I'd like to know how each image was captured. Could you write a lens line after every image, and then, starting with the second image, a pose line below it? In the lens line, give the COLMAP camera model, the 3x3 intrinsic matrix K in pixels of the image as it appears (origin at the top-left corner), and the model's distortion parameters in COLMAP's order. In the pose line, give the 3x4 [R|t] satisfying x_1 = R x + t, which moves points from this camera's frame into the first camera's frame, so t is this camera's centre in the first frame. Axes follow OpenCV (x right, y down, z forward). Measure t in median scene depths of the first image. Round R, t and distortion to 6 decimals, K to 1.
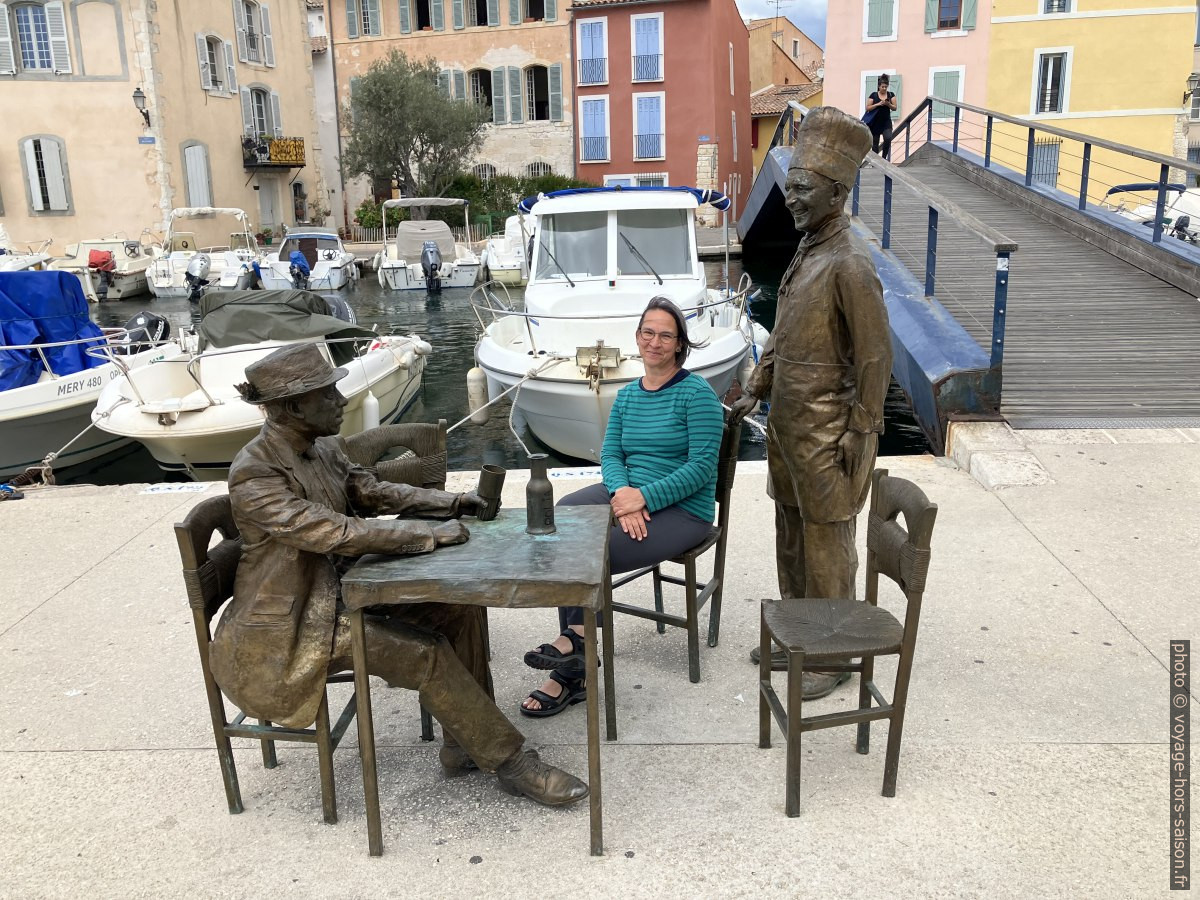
lens RADIAL K [[969.6, 0, 598.6], [0, 969.6, 448.5], [0, 0, 1]] dist [0.037522, -0.035636]
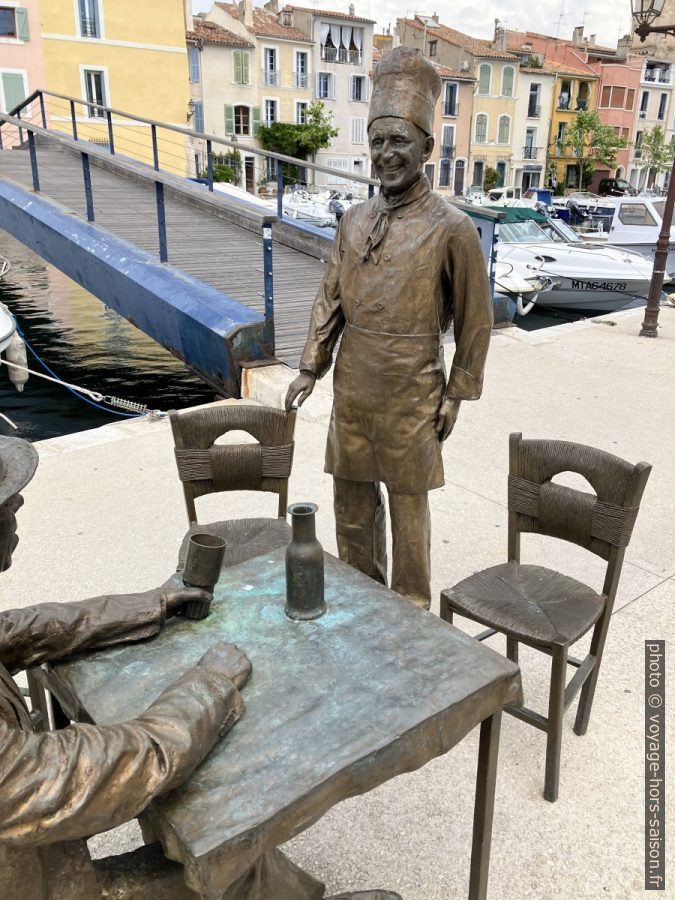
lens RADIAL K [[727.2, 0, 339.2], [0, 727.2, 449.6], [0, 0, 1]] dist [0.037522, -0.035636]
pose [[0.733159, -0.197378, 0.650784, -0.280928], [0.134762, 0.980144, 0.145452, -0.079838], [-0.666571, -0.018939, 0.745201, 0.451471]]
